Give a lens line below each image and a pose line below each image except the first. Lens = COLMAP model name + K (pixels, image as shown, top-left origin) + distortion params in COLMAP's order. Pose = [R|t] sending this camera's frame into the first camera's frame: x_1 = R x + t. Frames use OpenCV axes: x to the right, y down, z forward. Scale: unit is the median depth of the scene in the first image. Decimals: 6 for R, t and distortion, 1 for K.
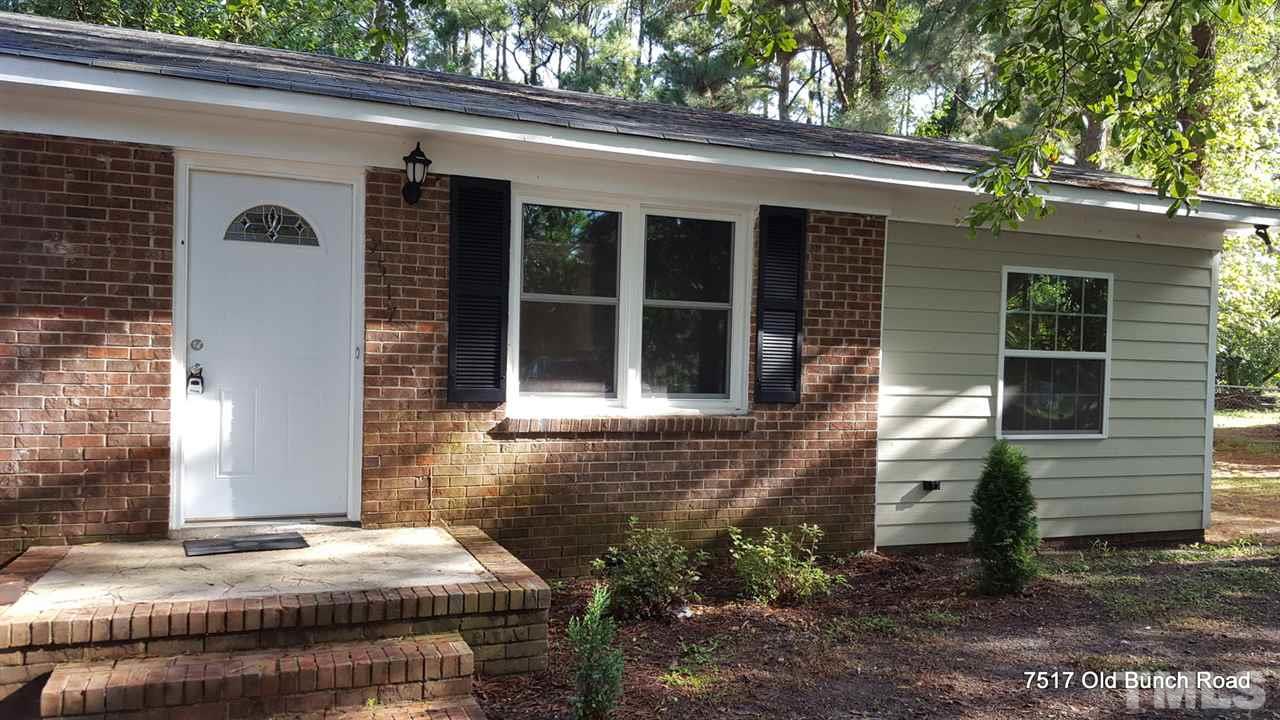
lens RADIAL K [[932.4, 0, 634.6], [0, 932.4, 381.5], [0, 0, 1]] dist [0.104289, -0.161052]
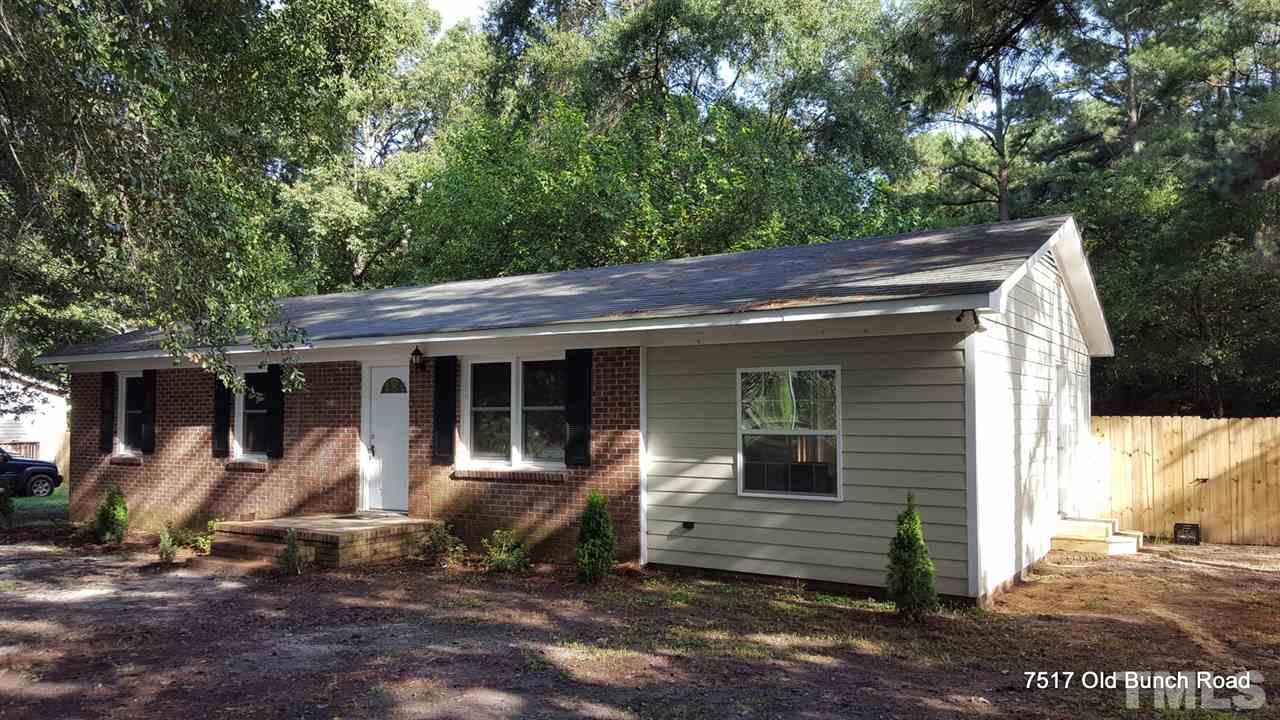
lens RADIAL K [[932.4, 0, 634.6], [0, 932.4, 381.5], [0, 0, 1]] dist [0.104289, -0.161052]
pose [[0.581045, -0.062336, -0.811480, 1.580277], [-0.009381, 0.996483, -0.083265, 0.012433], [0.813817, 0.055994, 0.578417, 0.105297]]
